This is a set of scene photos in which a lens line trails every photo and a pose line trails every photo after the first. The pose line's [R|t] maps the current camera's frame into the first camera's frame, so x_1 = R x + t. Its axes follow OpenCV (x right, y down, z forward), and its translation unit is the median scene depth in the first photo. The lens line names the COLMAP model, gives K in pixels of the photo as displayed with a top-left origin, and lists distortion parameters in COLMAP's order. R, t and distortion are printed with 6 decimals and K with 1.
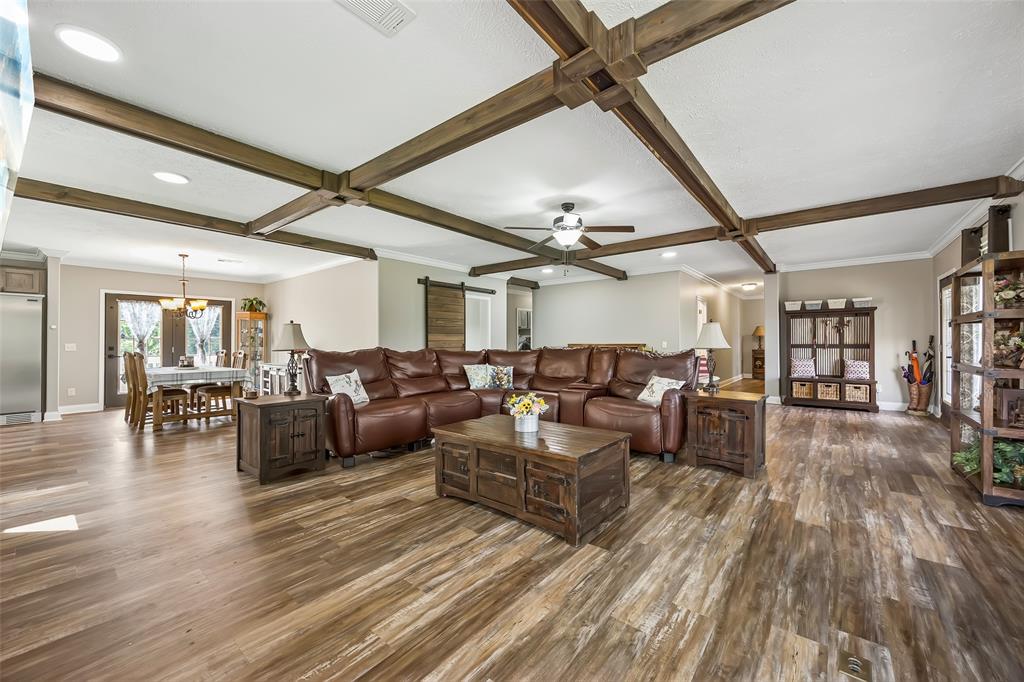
lens RADIAL K [[398.8, 0, 514.7], [0, 398.8, 342.7], [0, 0, 1]] dist [0.000015, 0.000001]
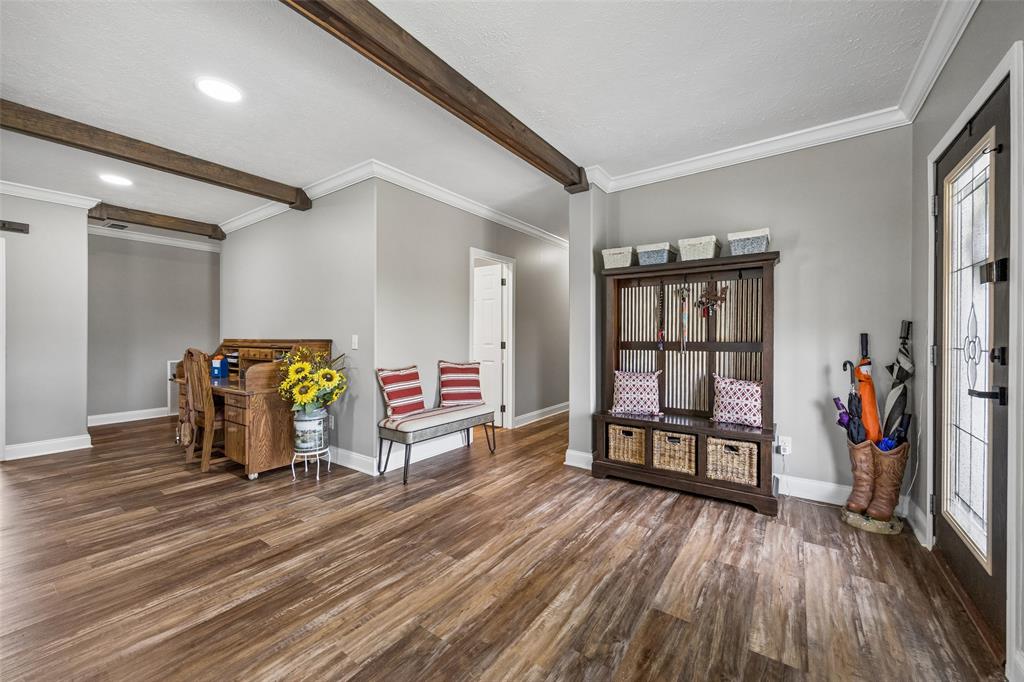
lens RADIAL K [[398.8, 0, 513.7], [0, 398.8, 341.5], [0, 0, 1]] dist [0.000015, 0.000001]
pose [[0.998845, 0.002703, 0.047982, 0.591095], [-0.003176, 0.999947, 0.009784, -0.000463], [-0.047953, -0.009926, 0.998800, 0.578245]]
